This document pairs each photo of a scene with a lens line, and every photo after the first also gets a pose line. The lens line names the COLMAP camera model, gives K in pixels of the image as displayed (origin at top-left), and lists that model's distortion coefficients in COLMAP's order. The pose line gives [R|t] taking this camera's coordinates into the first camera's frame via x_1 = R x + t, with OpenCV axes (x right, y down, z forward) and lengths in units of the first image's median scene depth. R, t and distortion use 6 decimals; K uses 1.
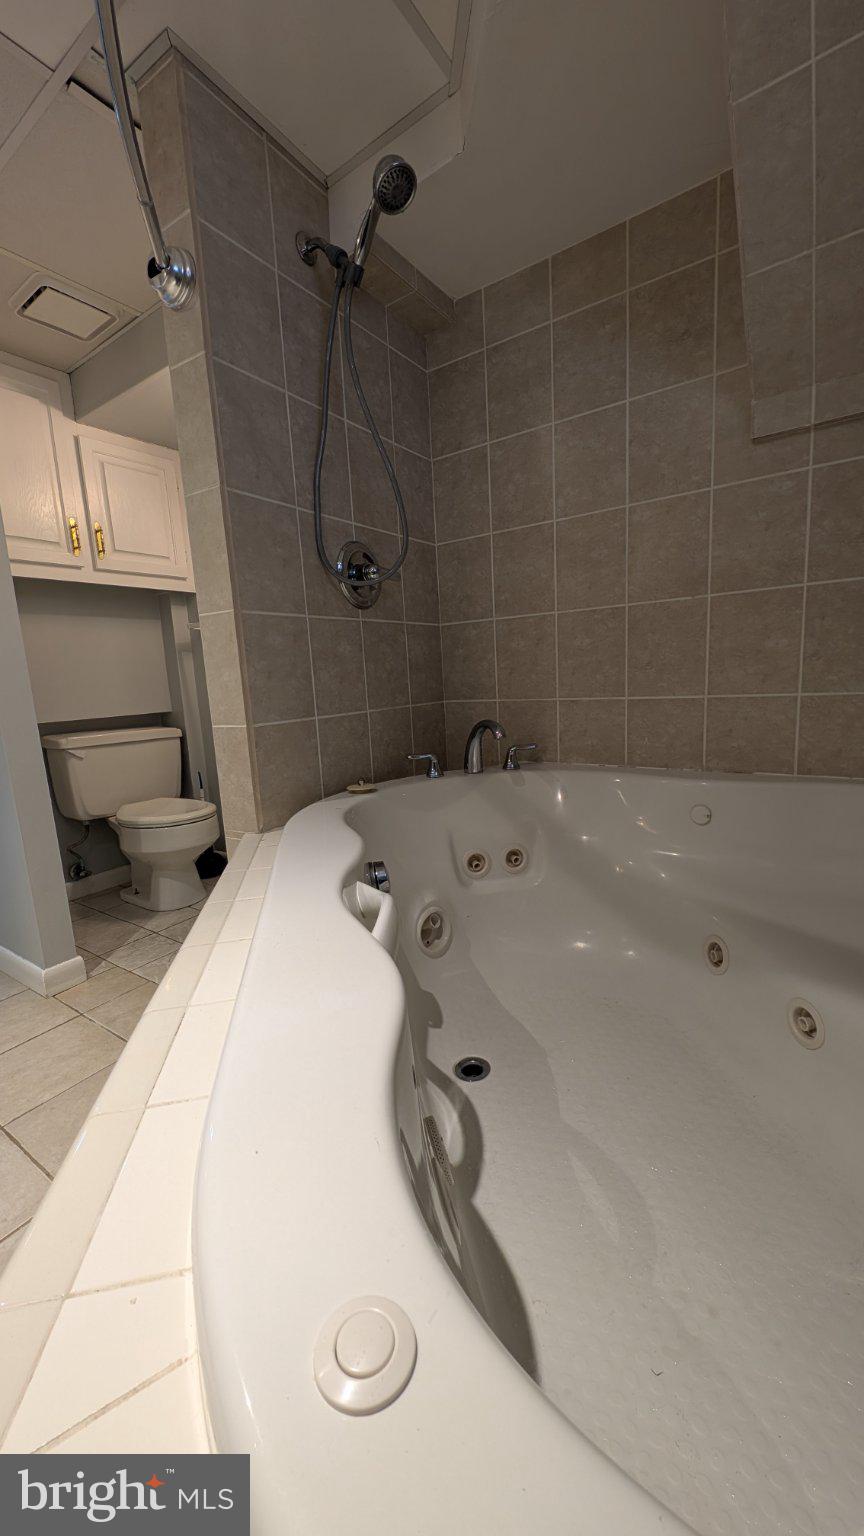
lens RADIAL K [[581.1, 0, 433.1], [0, 581.1, 771.9], [0, 0, 1]] dist [0.004309, -0.000995]
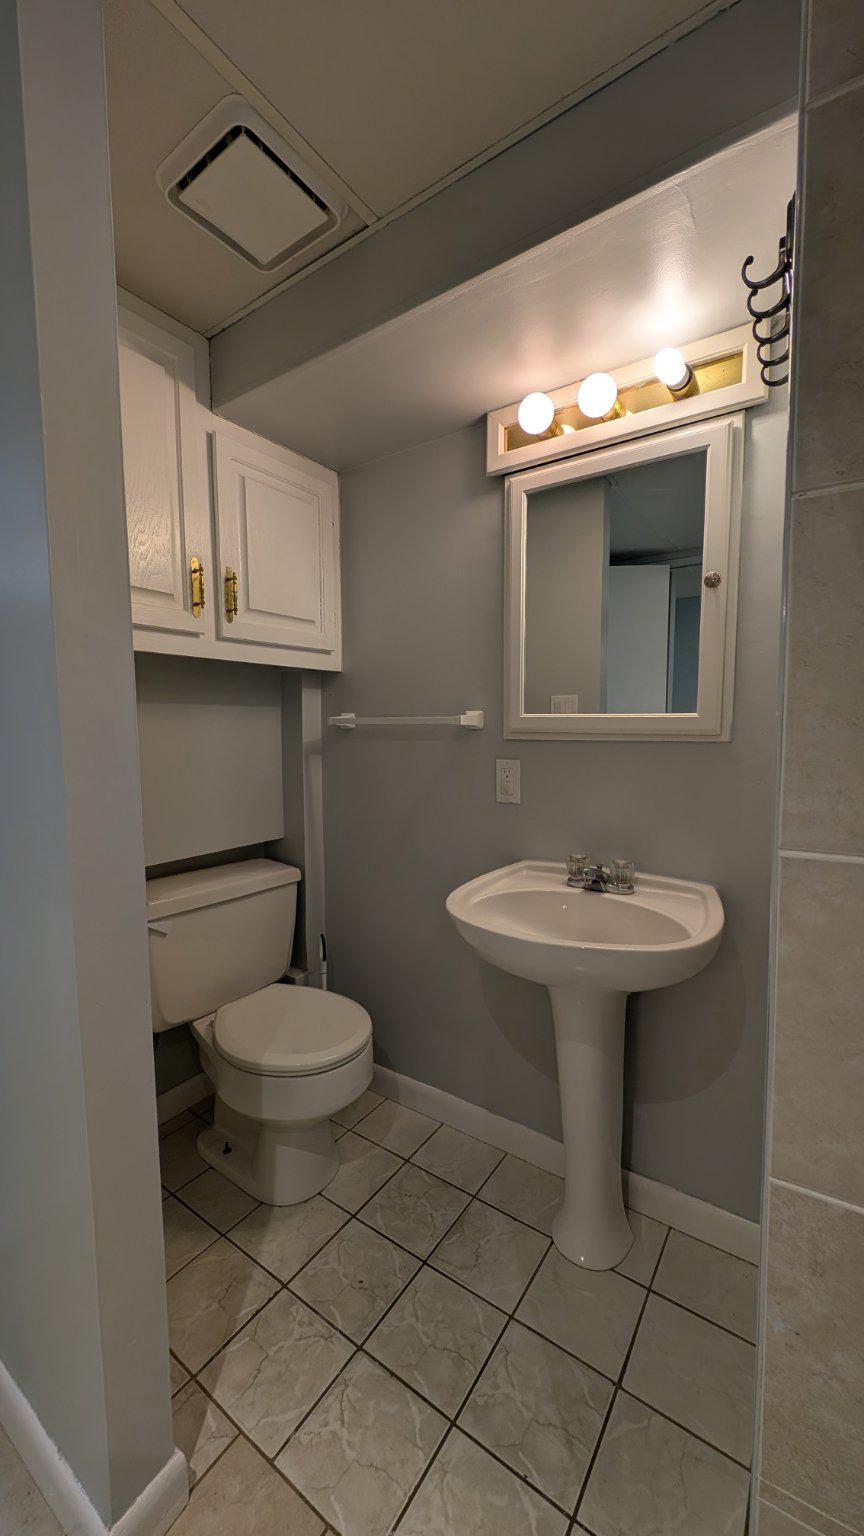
lens RADIAL K [[581.1, 0, 431.7], [0, 581.1, 774.0], [0, 0, 1]] dist [0.004309, -0.000995]
pose [[0.998918, 0.046482, -0.001413, -0.368240], [-0.046434, 0.995307, -0.084897, -0.171031], [-0.002540, 0.084871, 0.996389, 0.416048]]
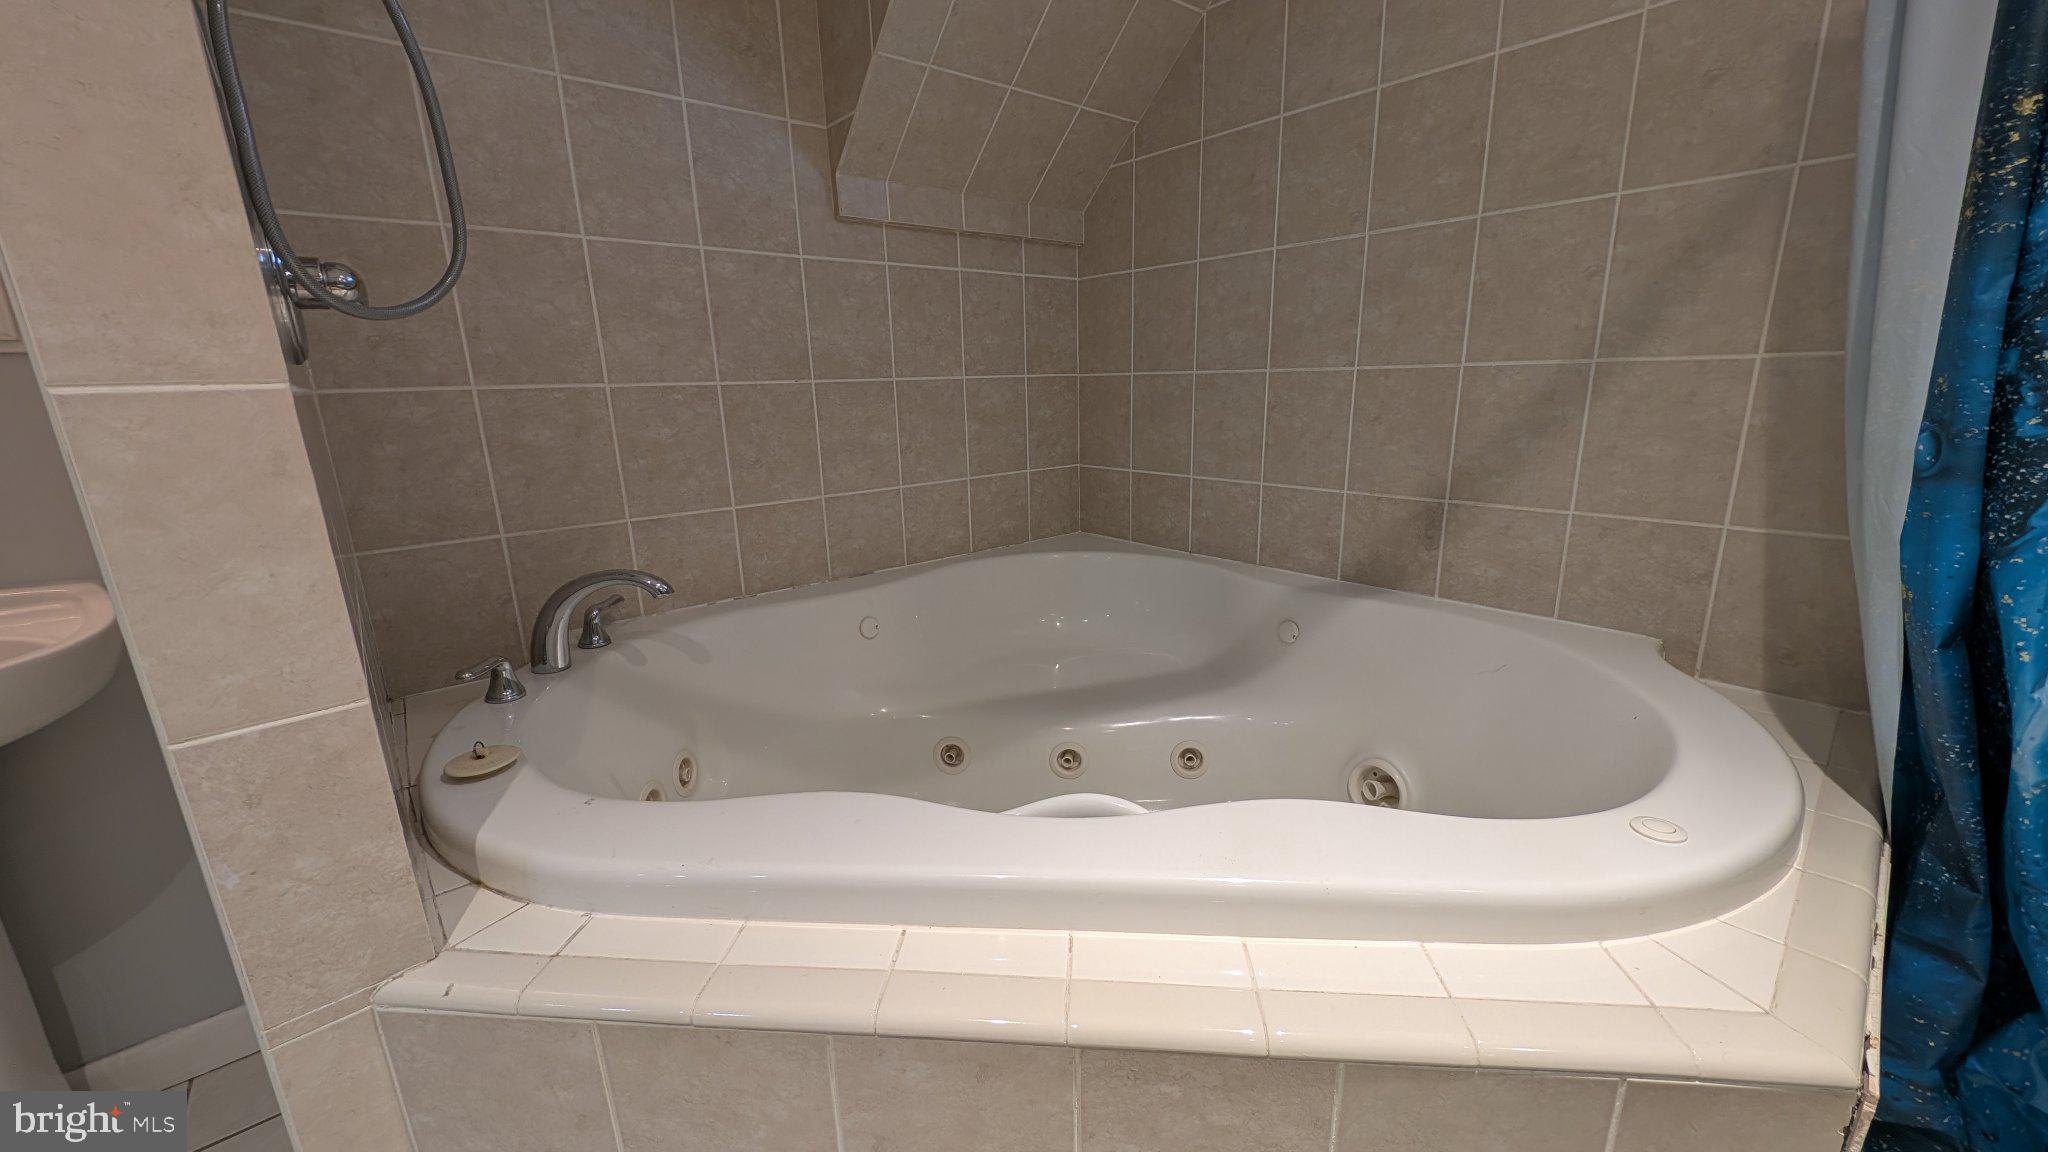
lens RADIAL K [[774.8, 0, 1025.3], [0, 774.8, 578.4], [0, 0, 1]] dist [0.004309, -0.000995]
pose [[0.261185, -0.195092, 0.945368, -0.402817], [0.170597, 0.973277, 0.153719, -0.097043], [-0.950094, 0.121128, 0.287487, 0.277974]]
